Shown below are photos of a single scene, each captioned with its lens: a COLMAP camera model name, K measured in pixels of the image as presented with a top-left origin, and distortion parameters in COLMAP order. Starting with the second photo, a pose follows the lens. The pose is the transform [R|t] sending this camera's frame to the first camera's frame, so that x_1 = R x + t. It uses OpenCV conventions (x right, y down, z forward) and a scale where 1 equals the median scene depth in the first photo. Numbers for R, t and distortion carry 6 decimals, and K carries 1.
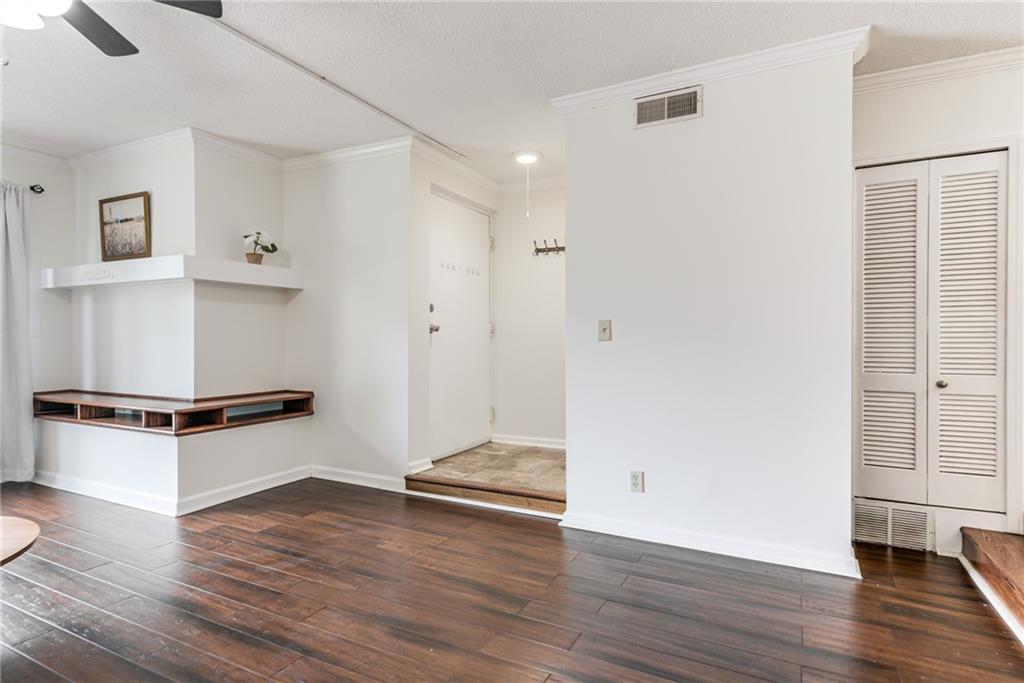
lens RADIAL K [[522.0, 0, 532.8], [0, 522.0, 344.5], [0, 0, 1]] dist [0.011088, -0.000259]
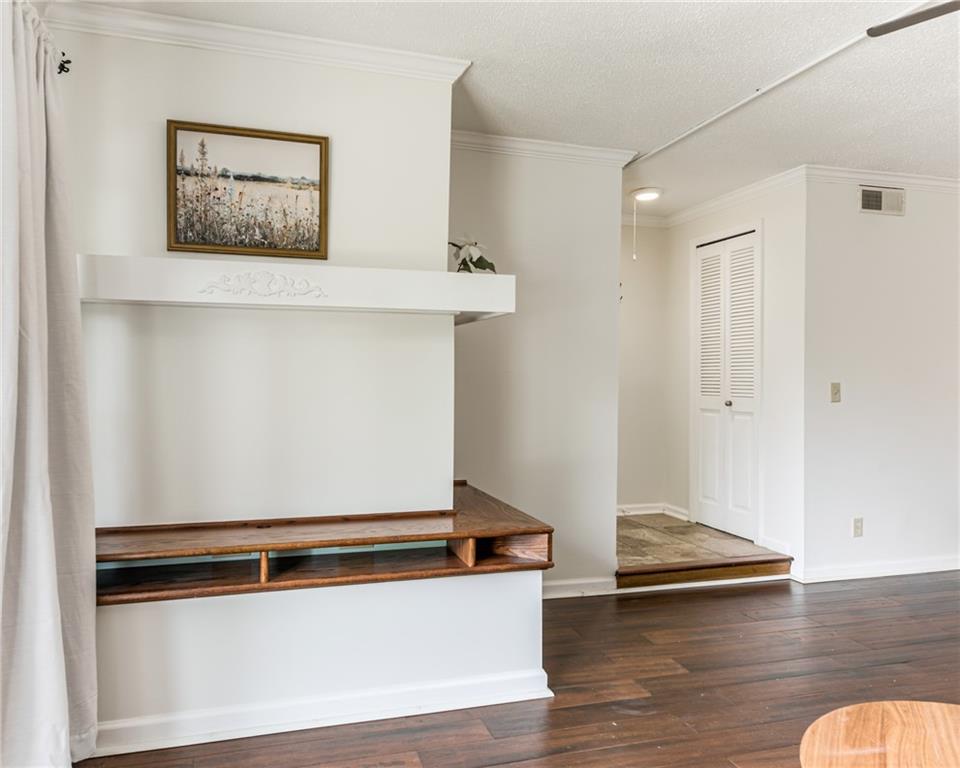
lens RADIAL K [[631.6, 0, 480.0], [0, 631.6, 389.8], [0, 0, 1]] dist [-0.003414, -0.000090]
pose [[0.755761, -0.009028, 0.654785, -1.036030], [0.001788, 0.999930, 0.011722, -0.040398], [-0.654845, -0.007688, 0.755724, 0.407439]]
